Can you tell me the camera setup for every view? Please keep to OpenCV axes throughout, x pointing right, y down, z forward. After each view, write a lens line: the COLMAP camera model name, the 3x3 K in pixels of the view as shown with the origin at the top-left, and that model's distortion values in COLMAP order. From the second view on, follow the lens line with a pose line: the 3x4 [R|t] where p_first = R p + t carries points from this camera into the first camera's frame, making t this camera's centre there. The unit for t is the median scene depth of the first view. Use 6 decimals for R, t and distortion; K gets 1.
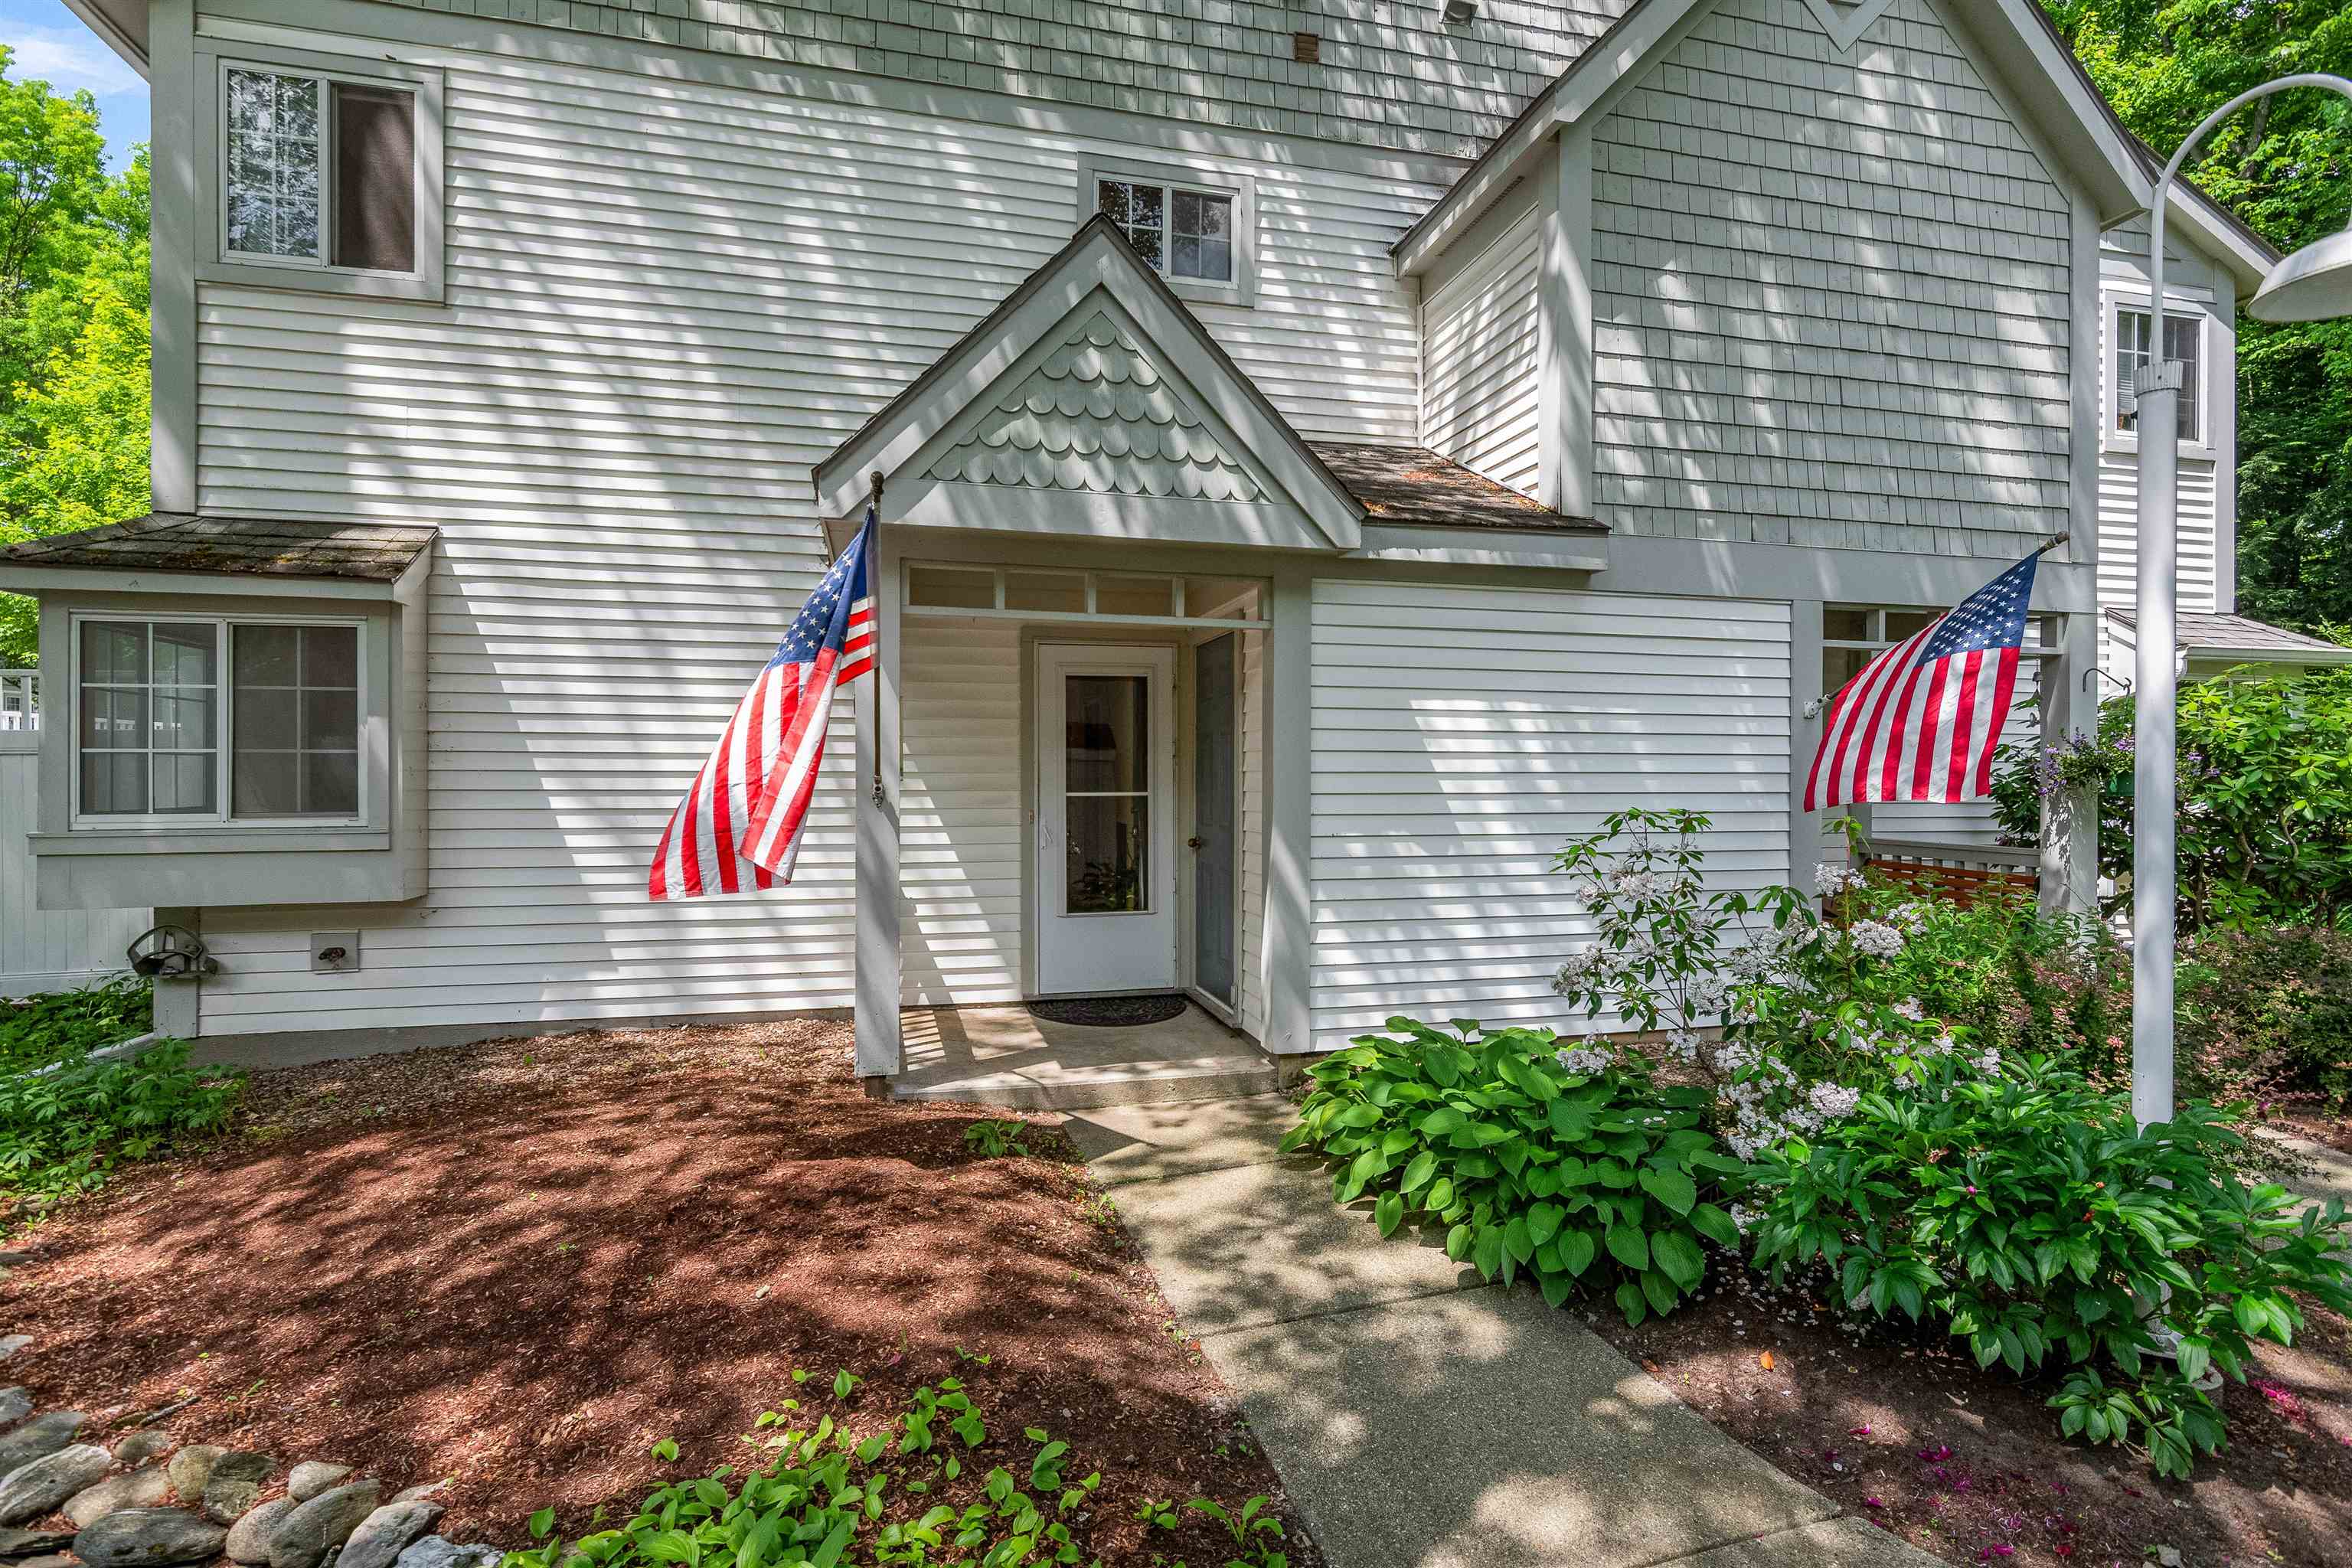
lens RADIAL K [[1135.3, 0, 1172.3], [0, 1135.3, 775.8], [0, 0, 1]] dist [0.001411, 0.000509]
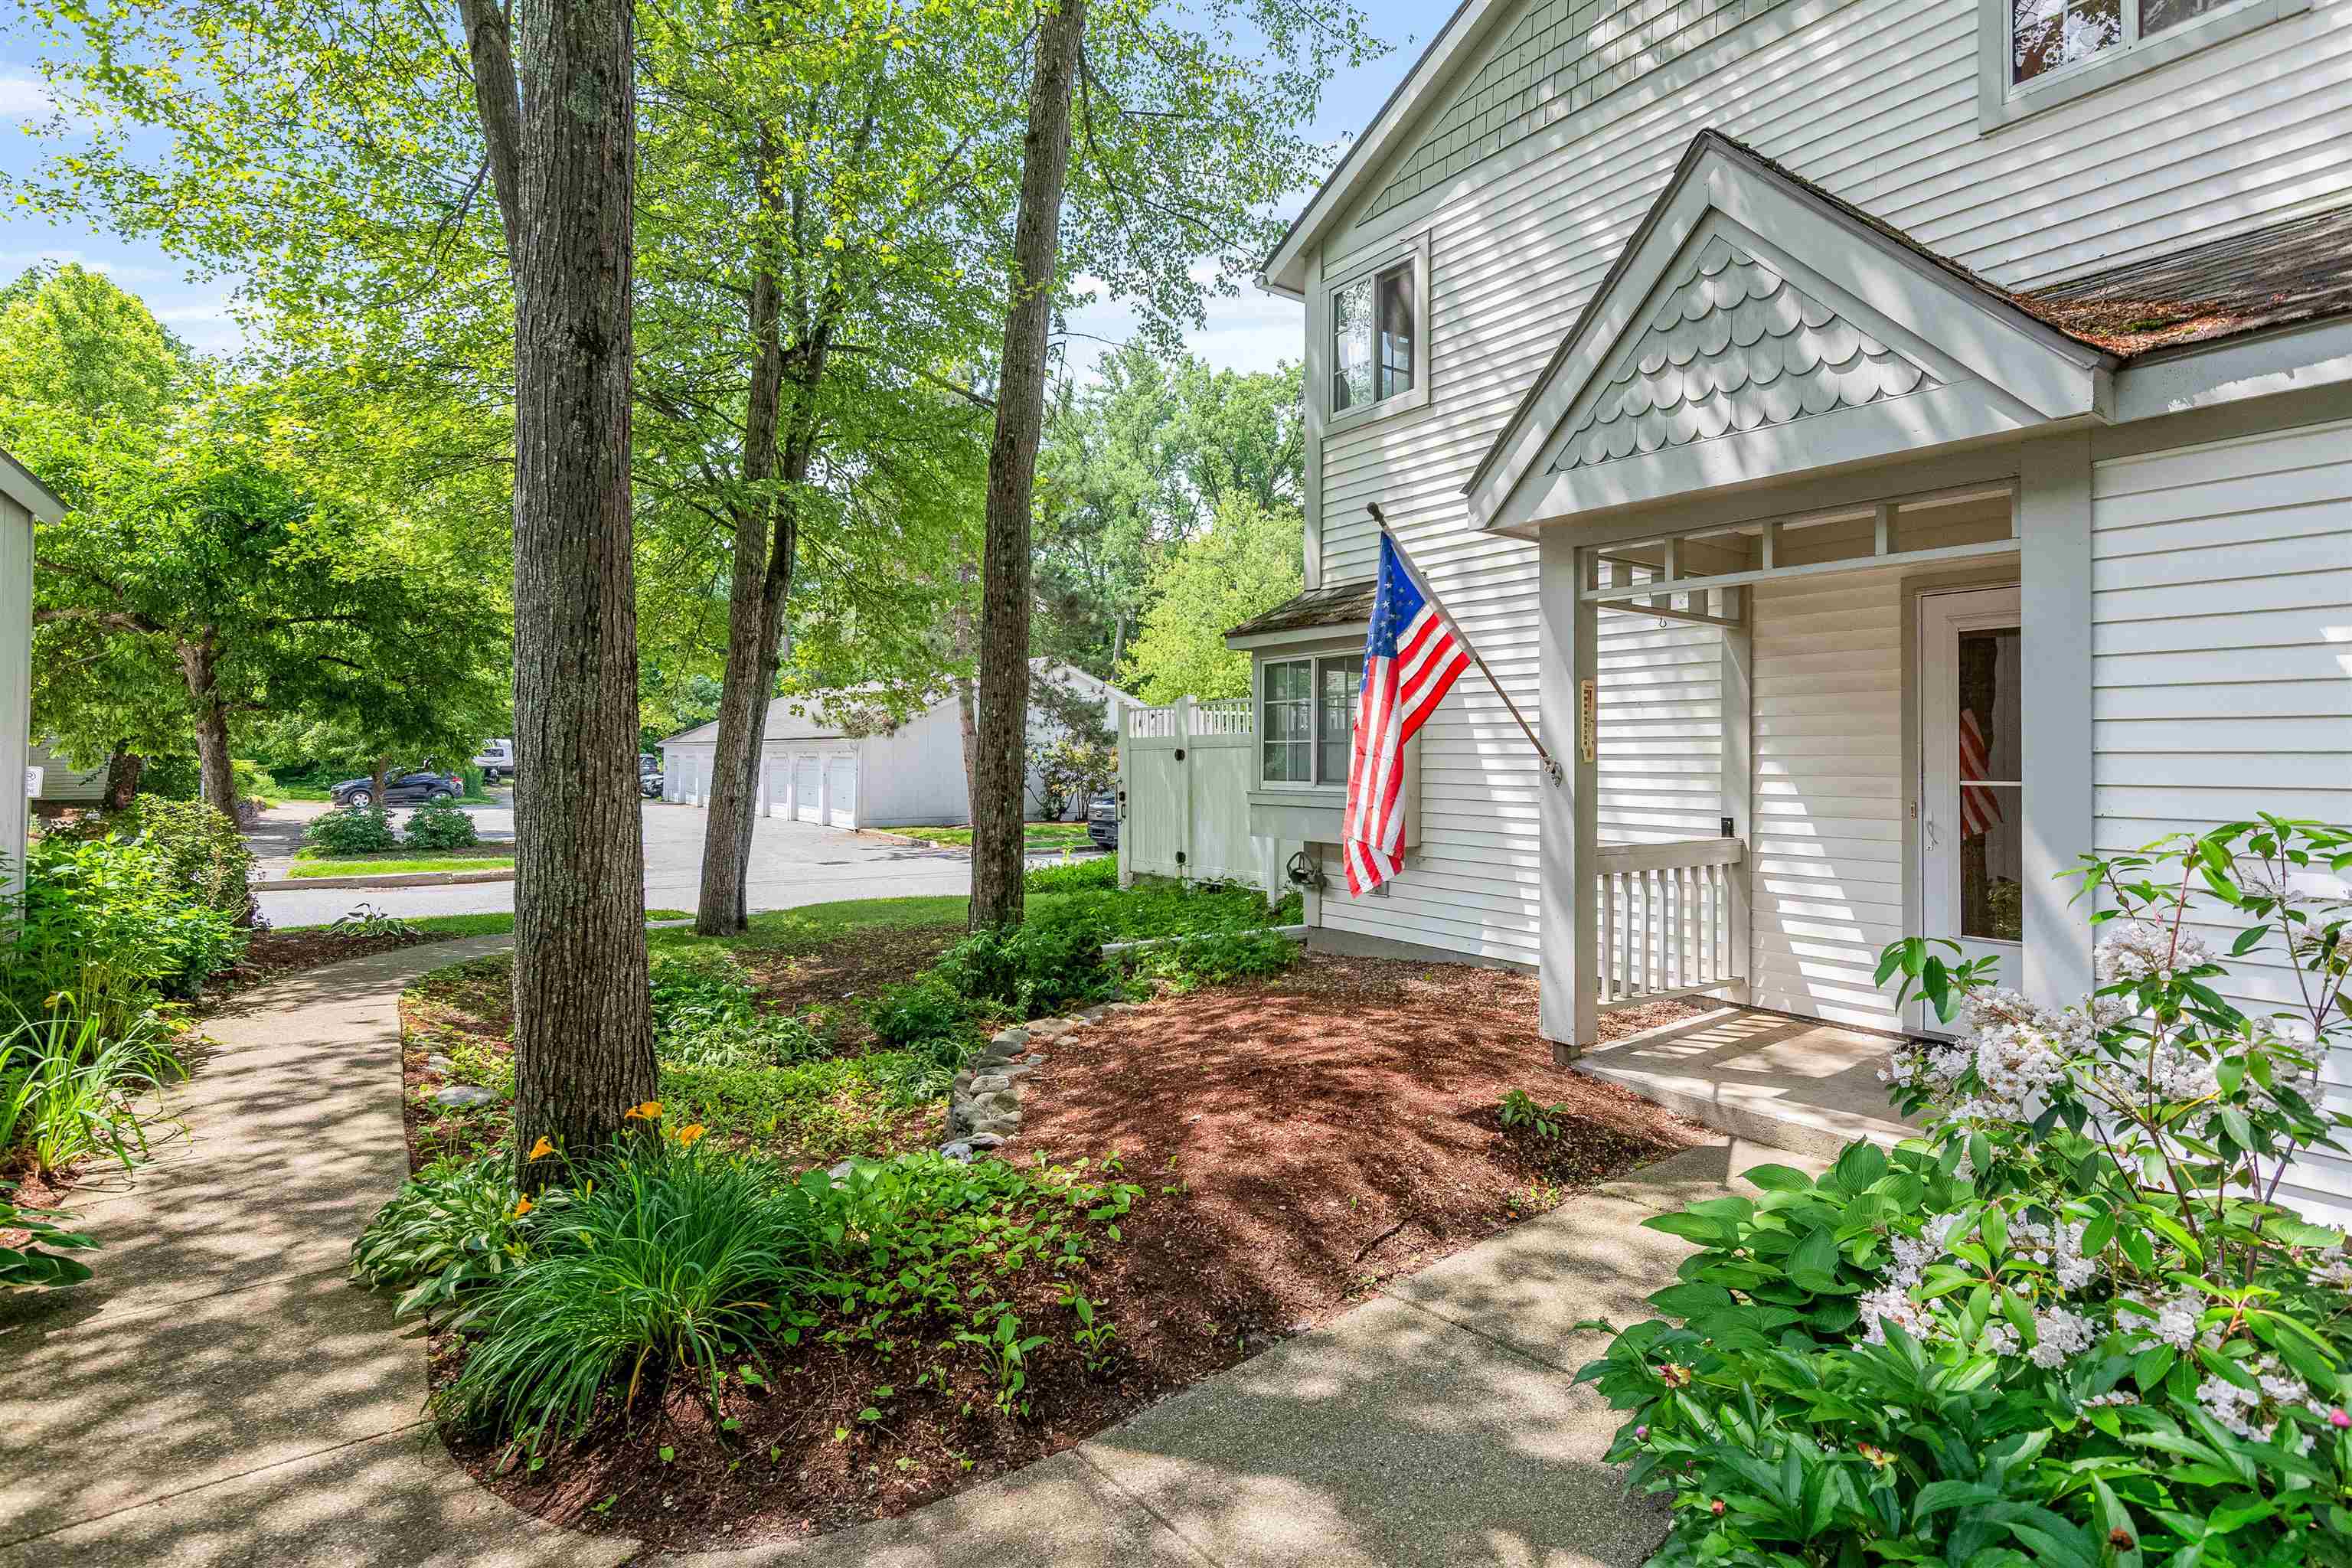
lens RADIAL K [[1131.8, 0, 1167.8], [0, 1131.8, 746.6], [0, 0, 1]] dist [-0.000695, 0.000501]
pose [[0.374619, -0.008410, -0.927141, 0.533197], [-0.006181, 0.999914, -0.011567, 0.004374], [0.927158, 0.010064, 0.374535, 0.246678]]
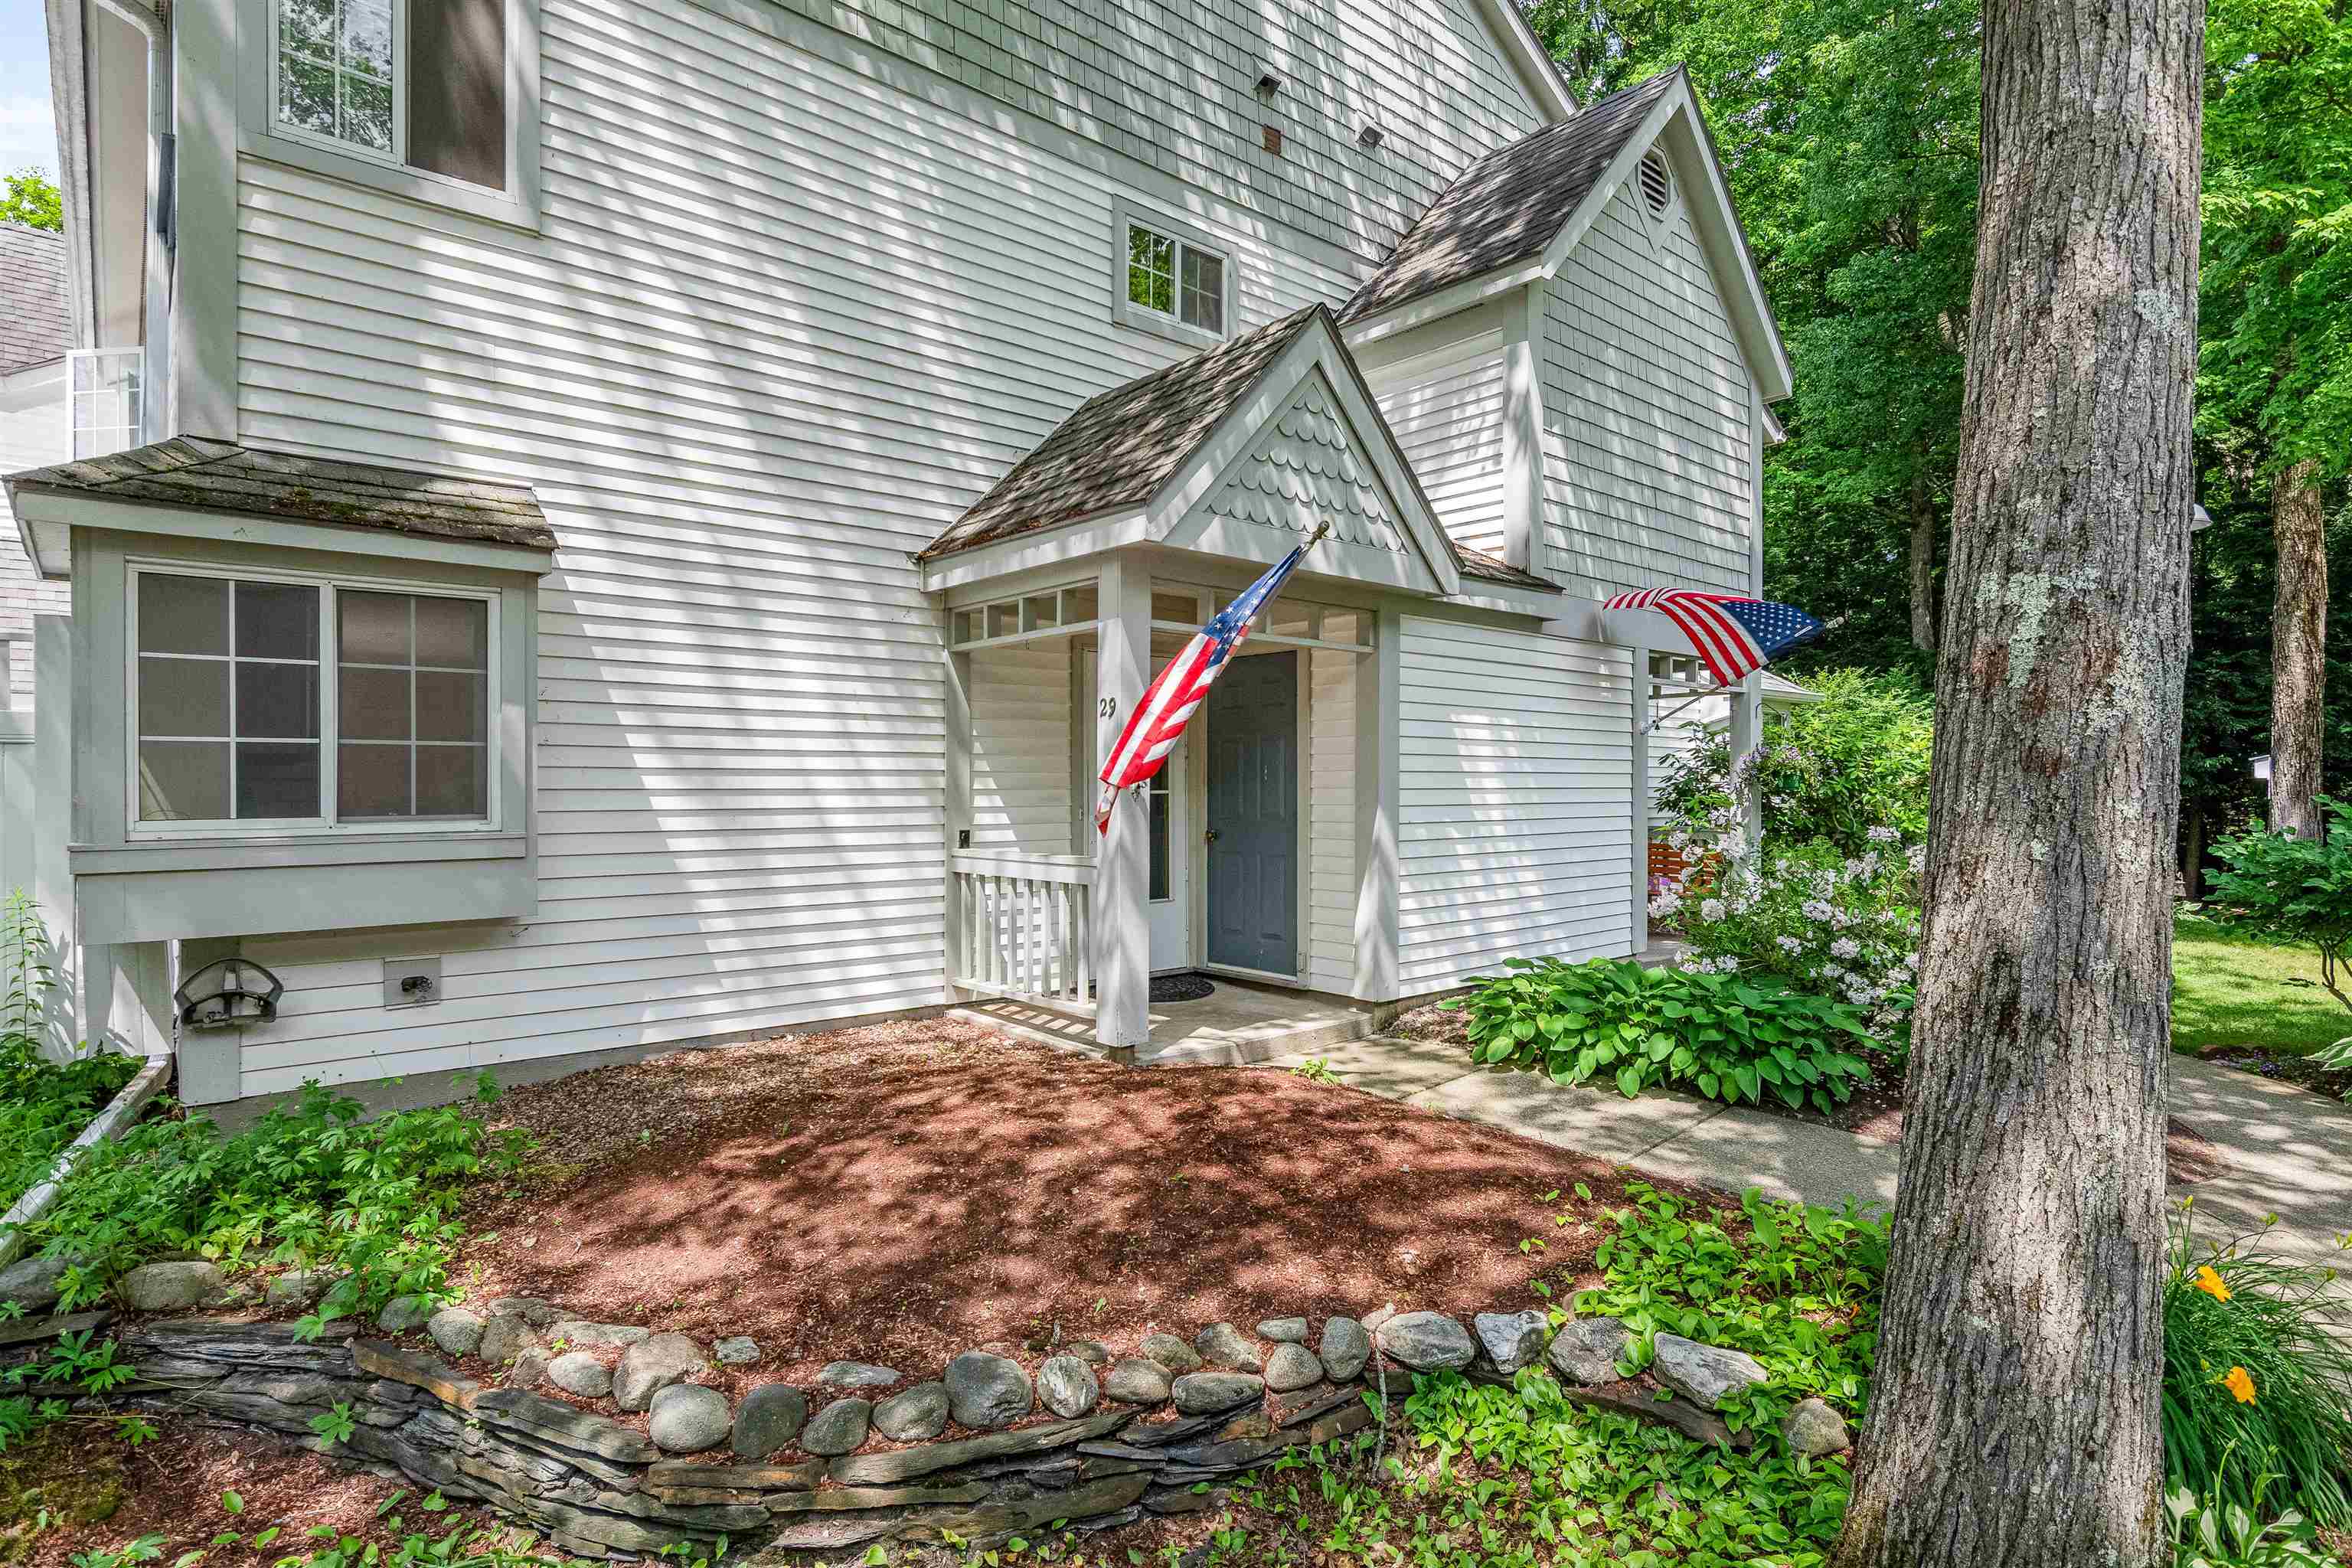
lens RADIAL K [[1220.4, 0, 1175.0], [0, 1220.4, 791.5], [0, 0, 1]] dist [-0.001695, 0.000464]
pose [[0.889921, -0.004463, 0.456092, -0.694776], [0.002279, 0.999983, 0.005338, 0.011463], [-0.456108, -0.003711, 0.889917, -0.066232]]
